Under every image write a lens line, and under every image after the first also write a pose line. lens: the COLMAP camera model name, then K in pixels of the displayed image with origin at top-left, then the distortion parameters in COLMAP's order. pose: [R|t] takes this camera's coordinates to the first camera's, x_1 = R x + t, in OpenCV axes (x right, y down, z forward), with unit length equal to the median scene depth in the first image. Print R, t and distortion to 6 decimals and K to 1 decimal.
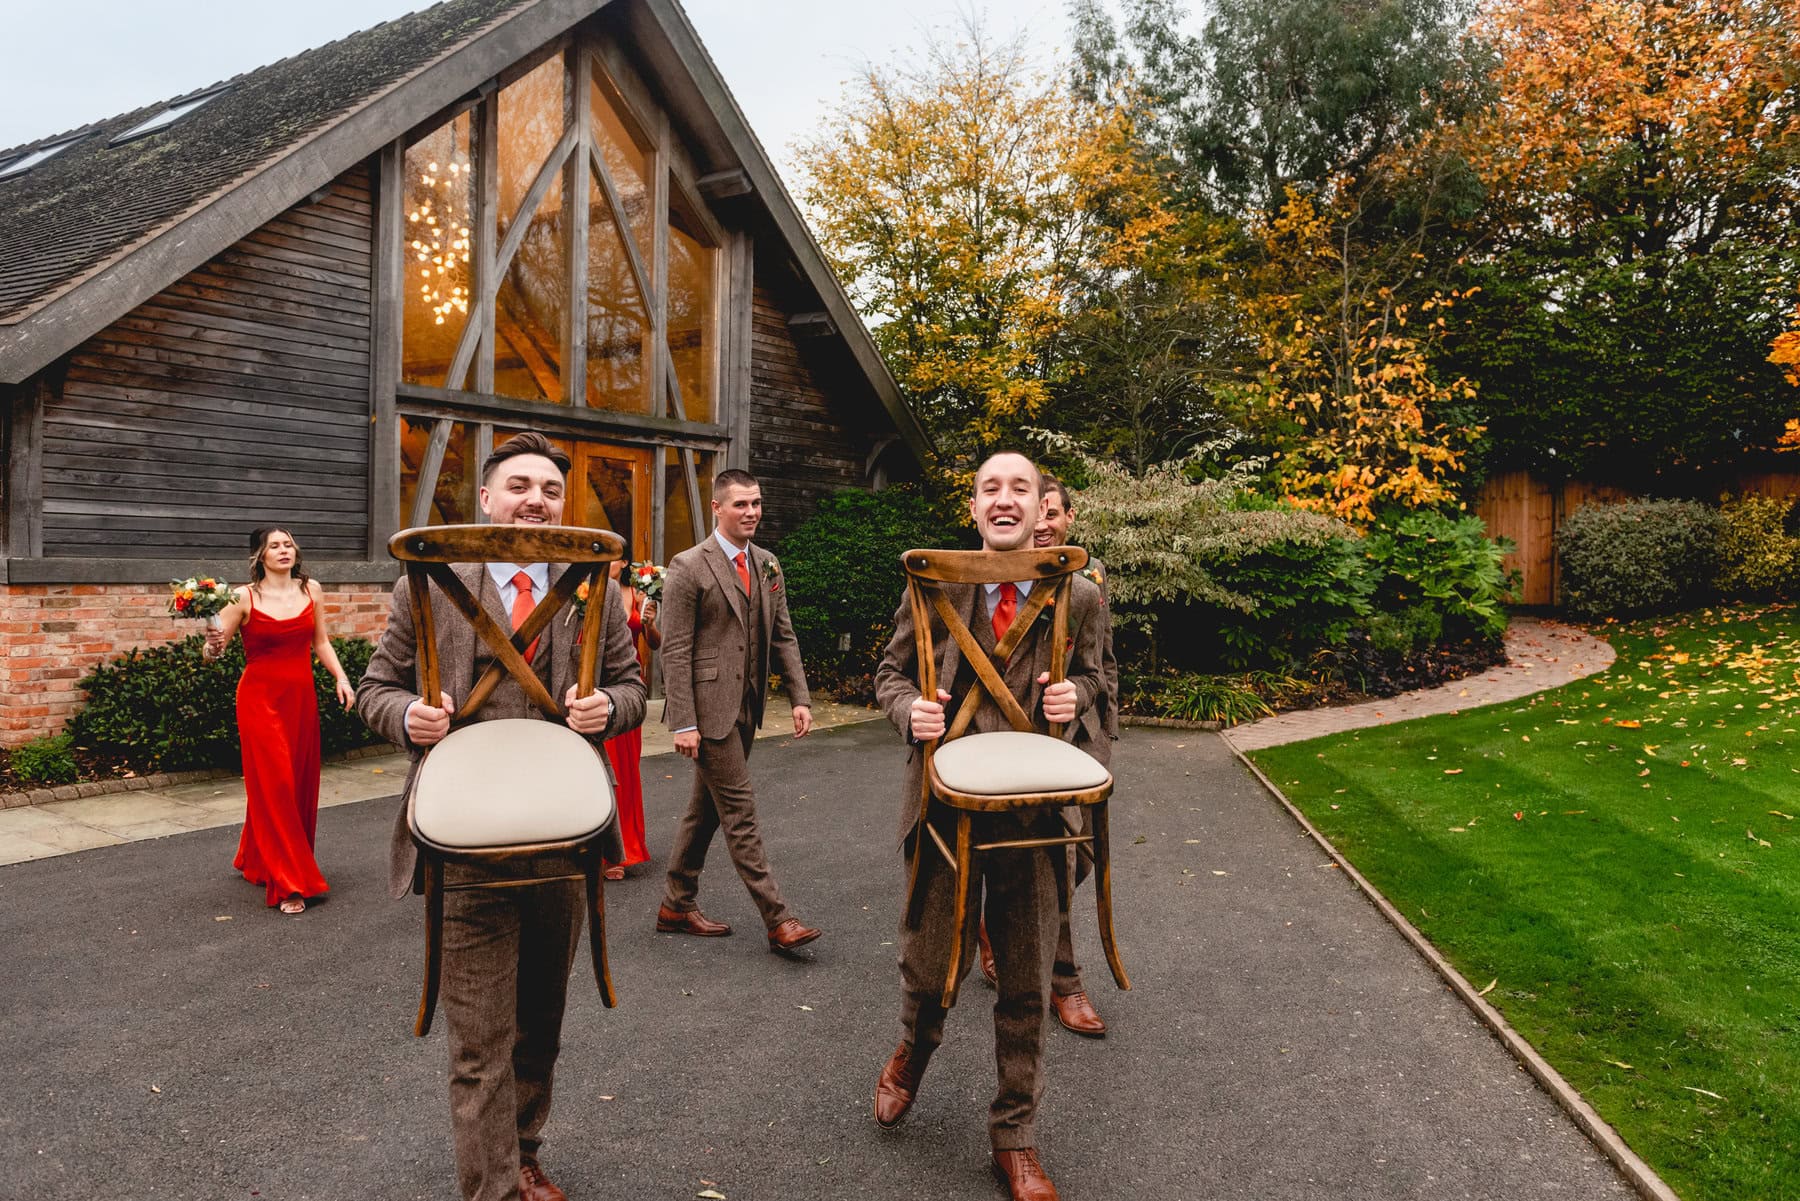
lens RADIAL K [[1312.9, 0, 900.0], [0, 1312.9, 608.5], [0, 0, 1]] dist [-0.008705, -0.004405]
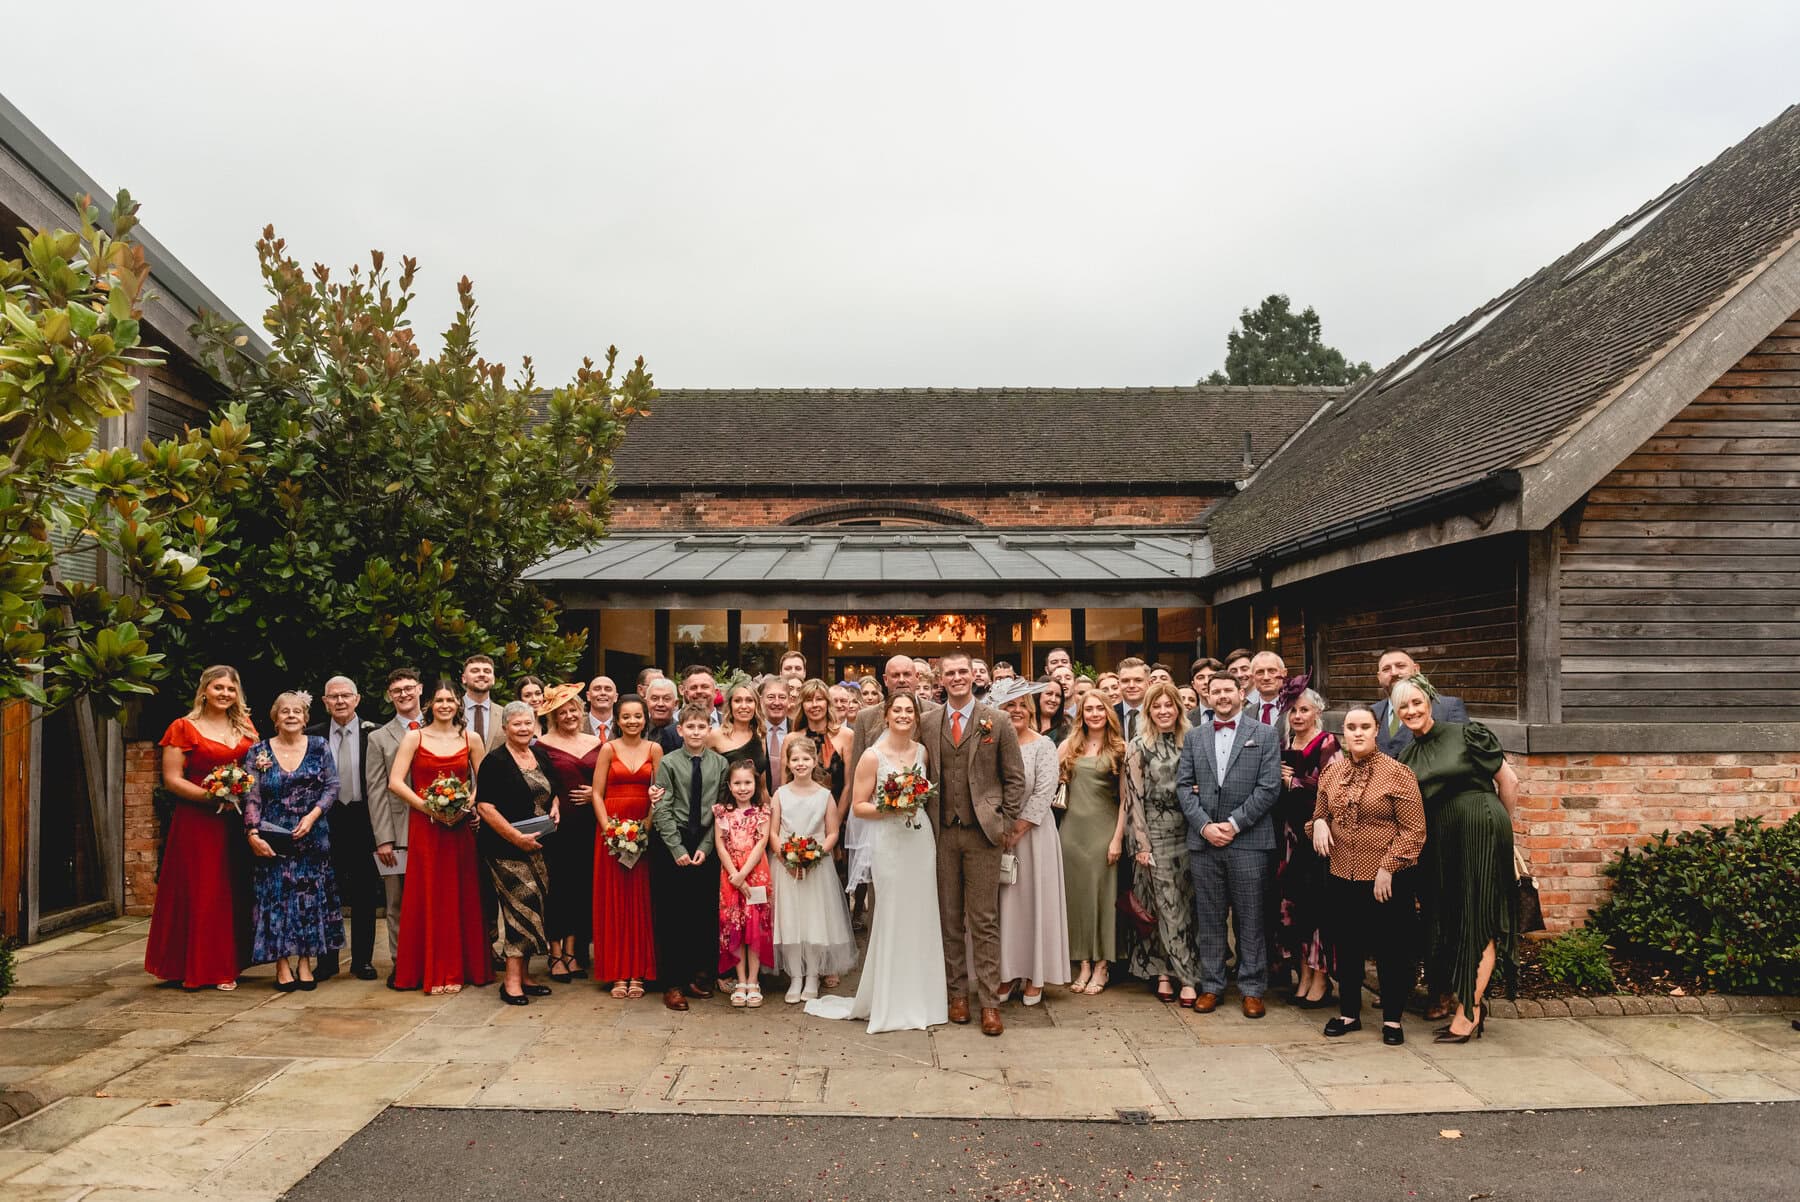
lens RADIAL K [[1312.9, 0, 900.0], [0, 1312.9, 609.0], [0, 0, 1]] dist [-0.008705, -0.004405]
pose [[0.560455, -0.078377, -0.824468, -0.168055], [-0.014694, 0.994414, -0.104522, -0.016711], [0.828054, 0.070695, 0.556173, 0.129491]]
